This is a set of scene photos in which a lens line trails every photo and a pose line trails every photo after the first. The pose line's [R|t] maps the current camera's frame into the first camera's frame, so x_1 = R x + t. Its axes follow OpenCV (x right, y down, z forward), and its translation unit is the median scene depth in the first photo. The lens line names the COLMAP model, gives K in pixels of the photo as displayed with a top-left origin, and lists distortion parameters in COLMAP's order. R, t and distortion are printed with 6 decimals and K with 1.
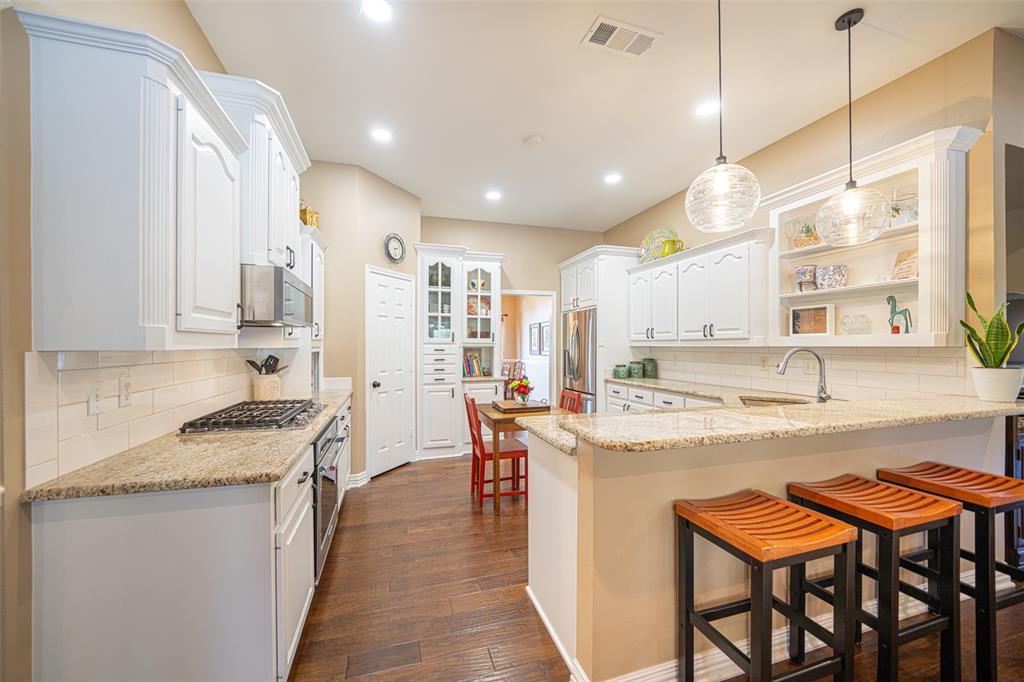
lens RADIAL K [[382.3, 0, 499.5], [0, 382.3, 346.1], [0, 0, 1]] dist [-0.011993, 0.000356]
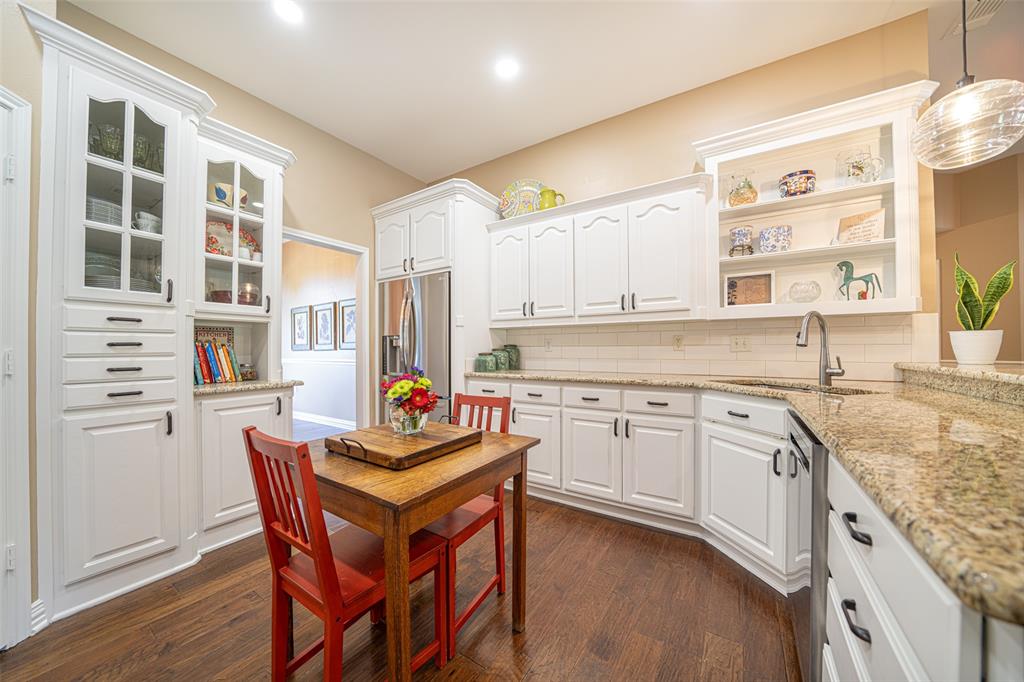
lens RADIAL K [[356.2, 0, 503.0], [0, 356.2, 346.6], [0, 0, 1]] dist [-0.019283, 0.000594]
pose [[0.765542, 0.000324, 0.643386, -0.099493], [0.004862, 0.999968, -0.006288, 0.047155], [-0.643368, 0.007942, 0.765516, 0.523934]]
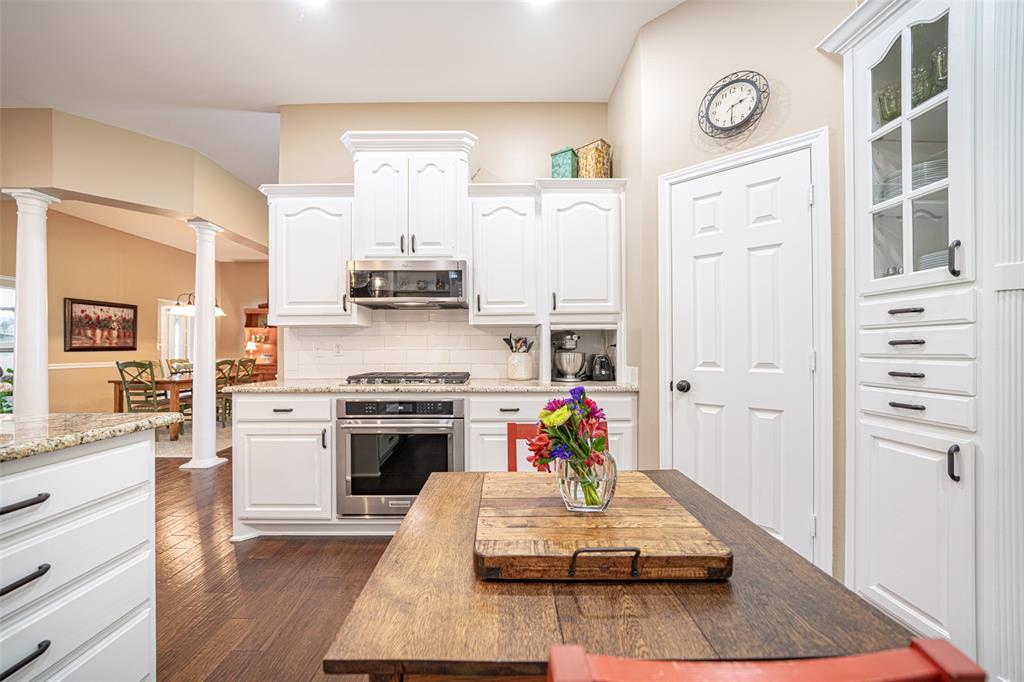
lens RADIAL K [[382.3, 0, 505.3], [0, 382.3, 349.0], [0, 0, 1]] dist [-0.011993, 0.000356]
pose [[-0.264742, -0.001407, -0.964318, 0.250964], [0.001561, 0.999997, -0.001888, 0.045648], [0.964318, -0.002005, -0.264739, 0.854805]]
